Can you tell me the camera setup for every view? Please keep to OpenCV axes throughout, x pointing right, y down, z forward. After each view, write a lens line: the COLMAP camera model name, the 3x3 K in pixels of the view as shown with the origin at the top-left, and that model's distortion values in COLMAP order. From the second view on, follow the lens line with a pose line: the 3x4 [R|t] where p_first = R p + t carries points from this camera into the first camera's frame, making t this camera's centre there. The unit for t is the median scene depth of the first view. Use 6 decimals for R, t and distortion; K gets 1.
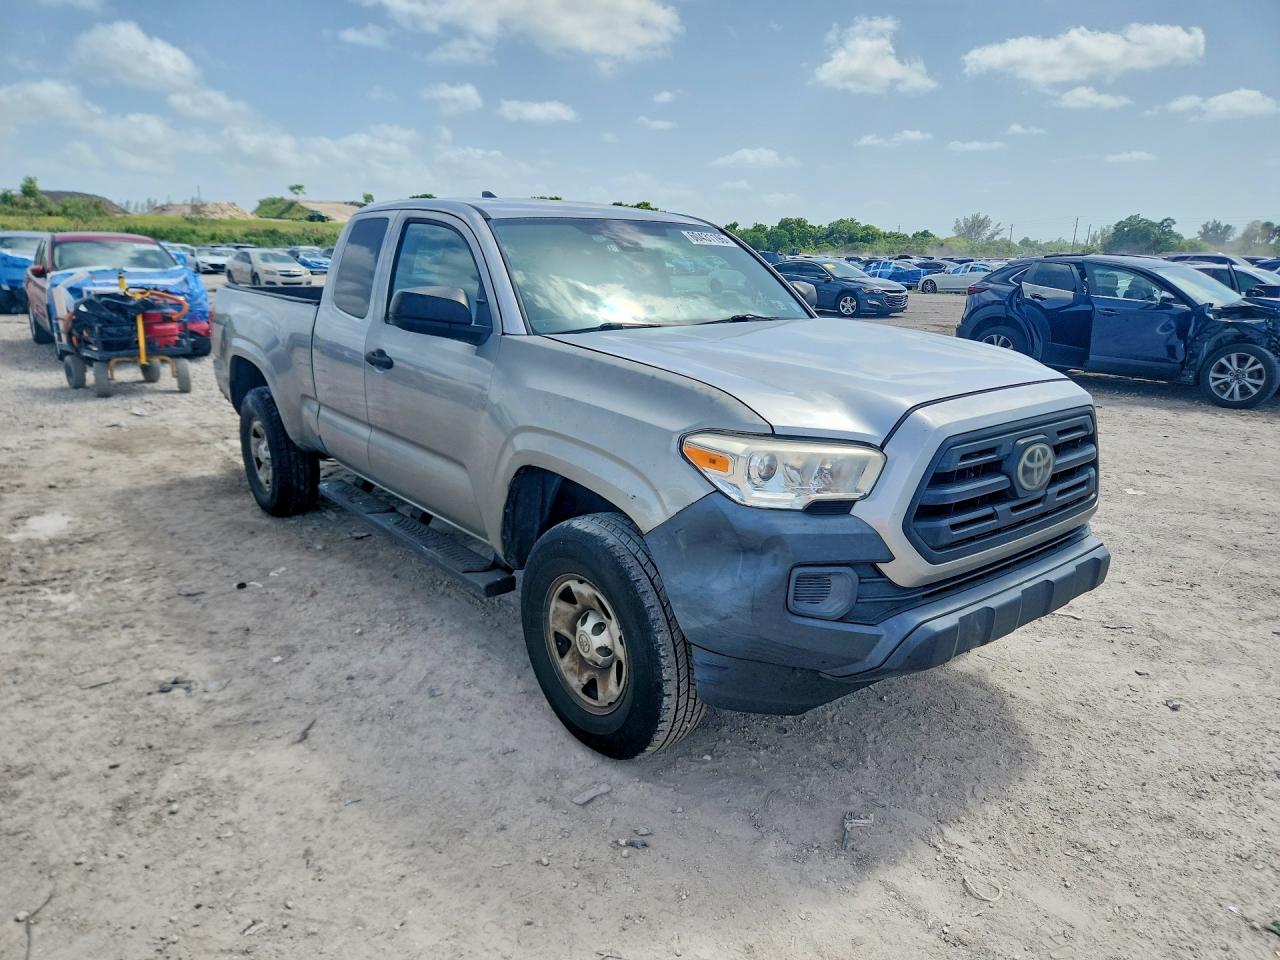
lens RADIAL K [[861.1, 0, 630.6], [0, 861.1, 477.1], [0, 0, 1]] dist [0.069850, -0.059060]
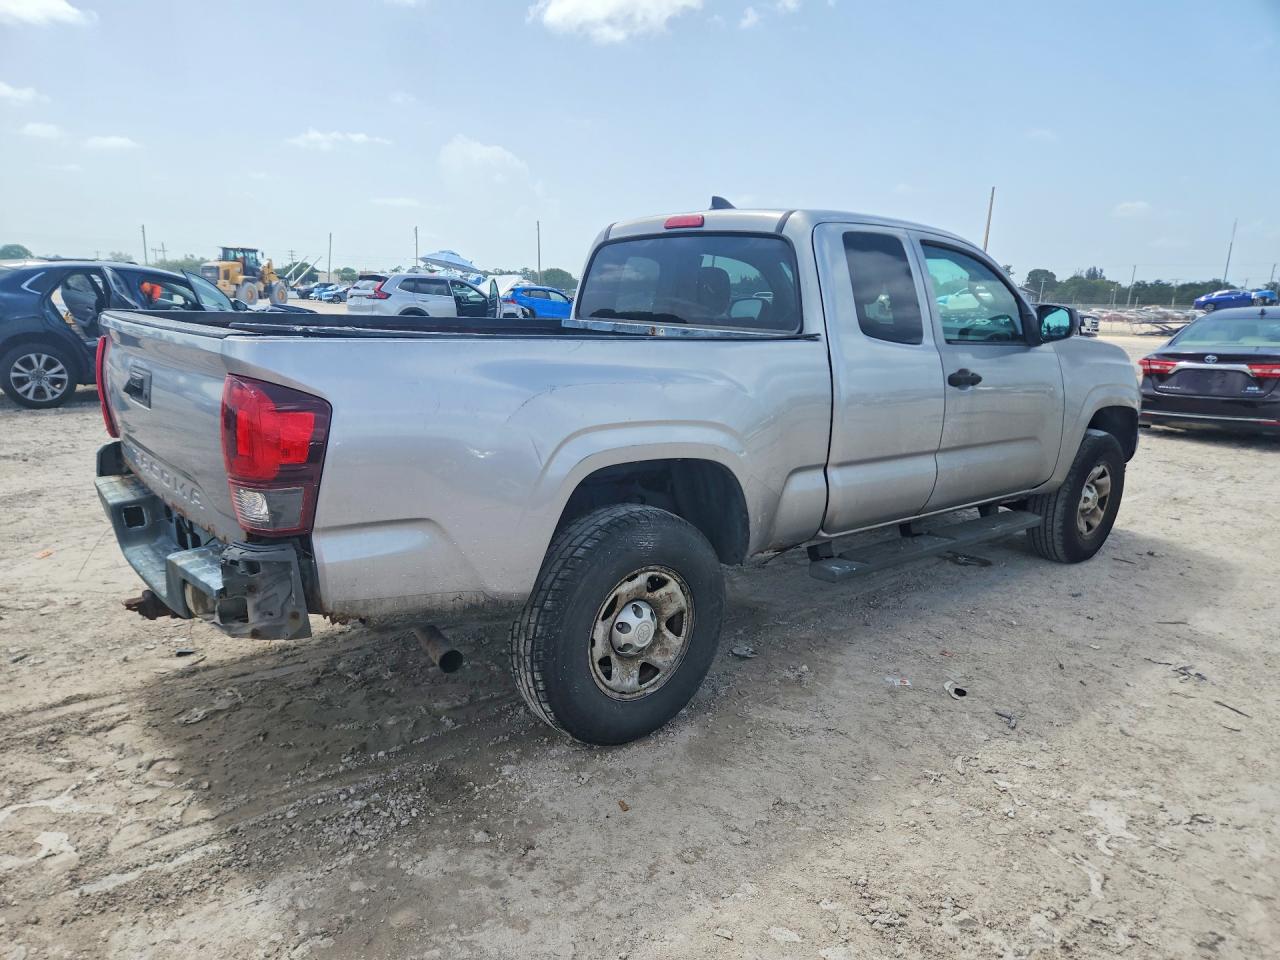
lens RADIAL K [[861.1, 0, 630.6], [0, 861.1, 477.1], [0, 0, 1]] dist [0.069850, -0.059060]
pose [[-0.028299, -0.212686, 0.976711, -1.241082], [0.213408, 0.953289, 0.213769, -0.311709], [-0.976553, 0.214487, 0.018411, 1.313646]]
